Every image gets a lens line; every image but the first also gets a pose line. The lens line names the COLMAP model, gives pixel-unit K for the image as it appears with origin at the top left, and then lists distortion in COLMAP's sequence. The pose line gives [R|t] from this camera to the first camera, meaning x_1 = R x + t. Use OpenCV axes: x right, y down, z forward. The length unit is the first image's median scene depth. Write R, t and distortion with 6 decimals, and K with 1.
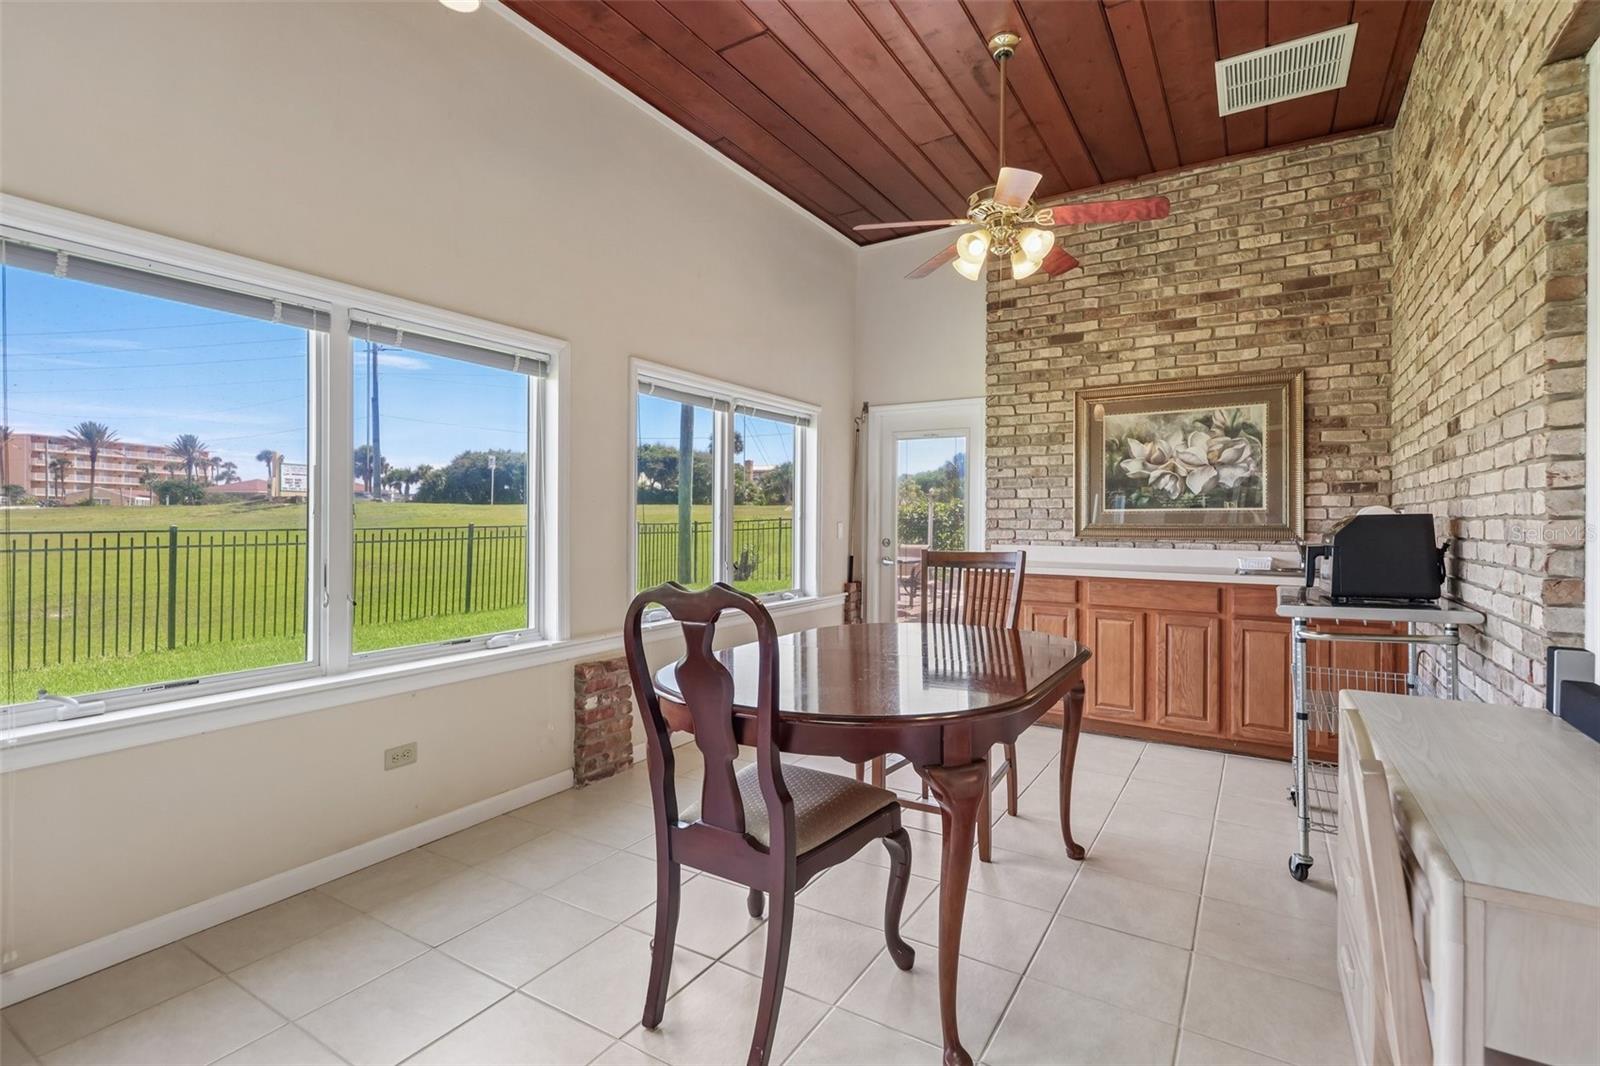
lens RADIAL K [[743.8, 0, 797.2], [0, 743.8, 518.1], [0, 0, 1]] dist [0.015642, -0.007414]
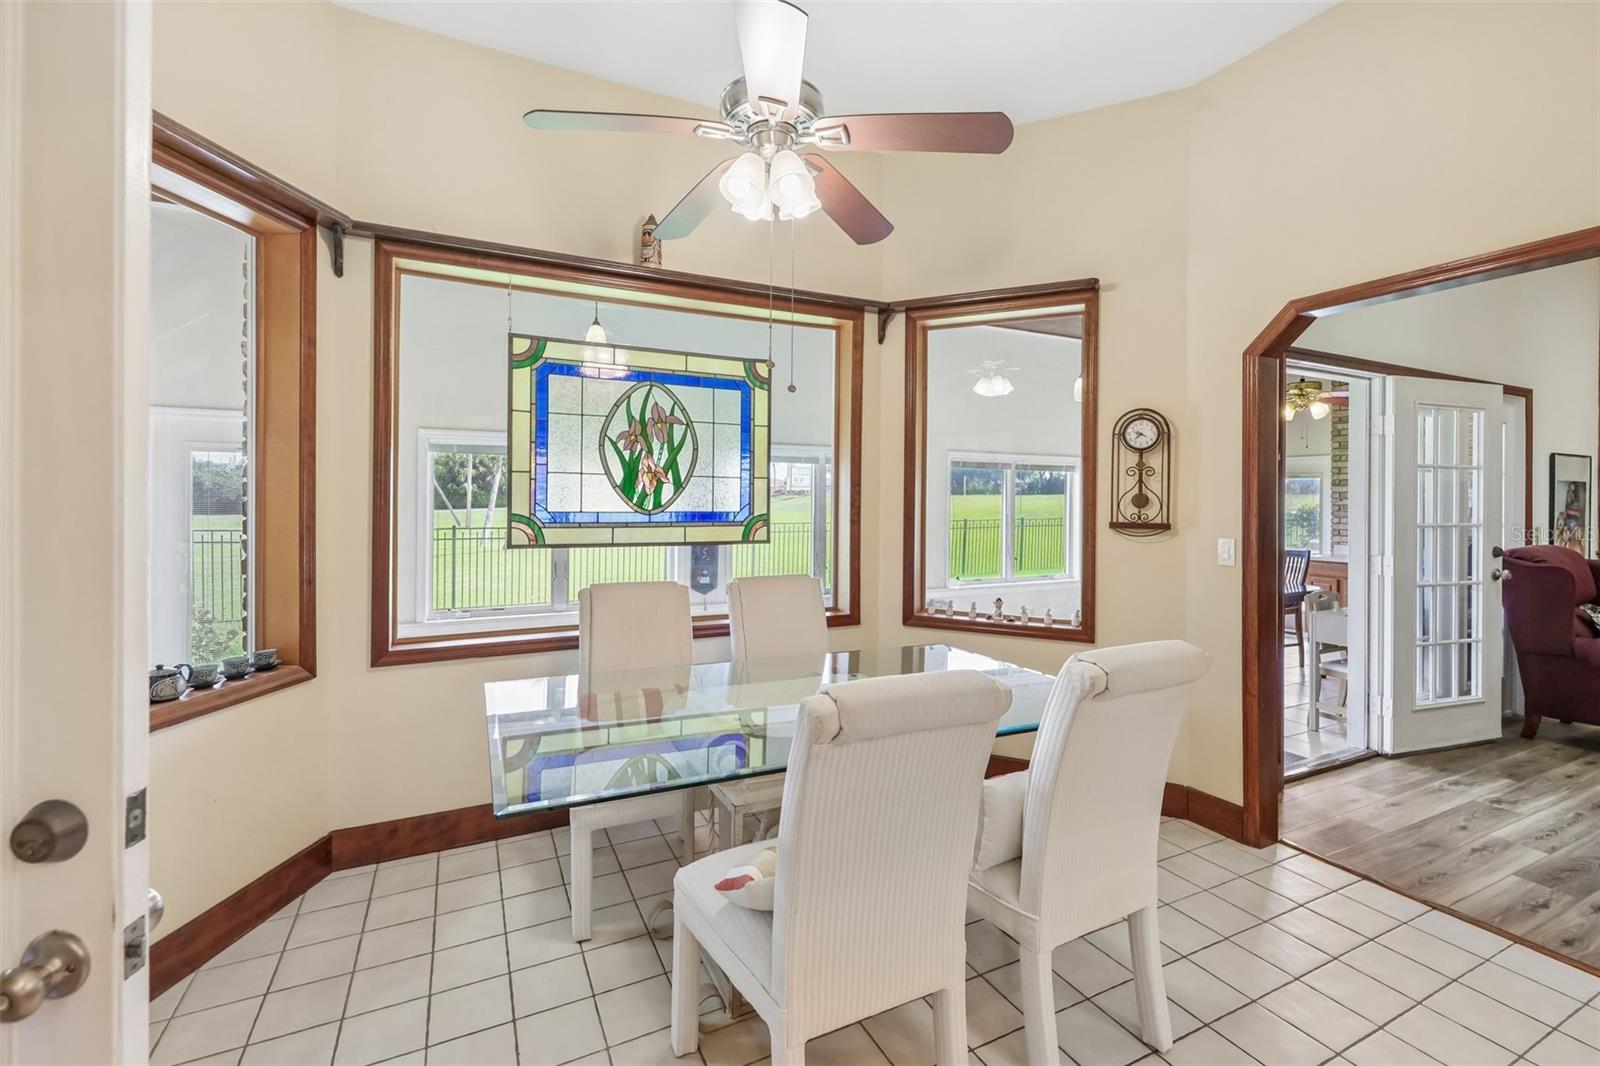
lens RADIAL K [[680.4, 0, 792.4], [0, 680.4, 500.5], [0, 0, 1]] dist [0.016146, -0.007060]
pose [[0.843132, -0.001931, -0.537703, 0.072683], [0.000435, 0.999996, -0.002909, -0.068041], [0.537706, 0.002219, 0.843129, -1.072799]]
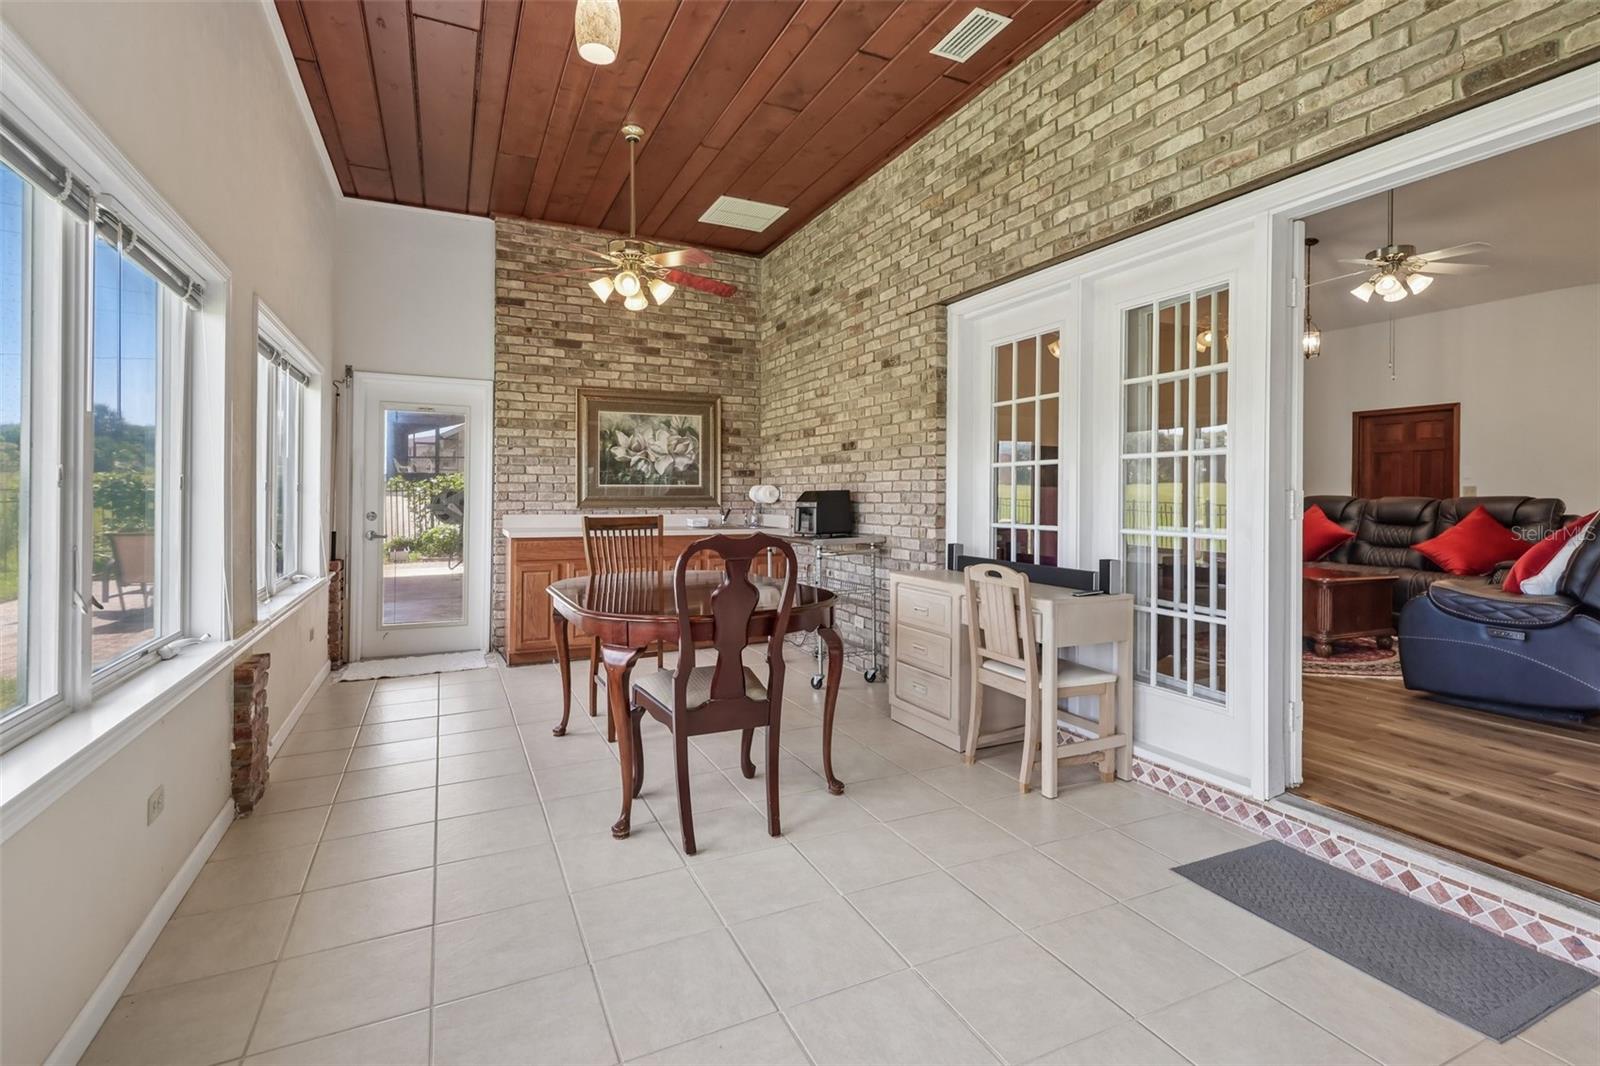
lens RADIAL K [[736.8, 0, 799.0], [0, 736.8, 494.7], [0, 0, 1]] dist [0.015183, -0.007132]
pose [[0.538142, 0.000243, 0.842854, -0.491895], [-0.003543, 0.999992, 0.001974, 0.001857], [-0.842847, -0.004048, 0.538138, 0.037461]]
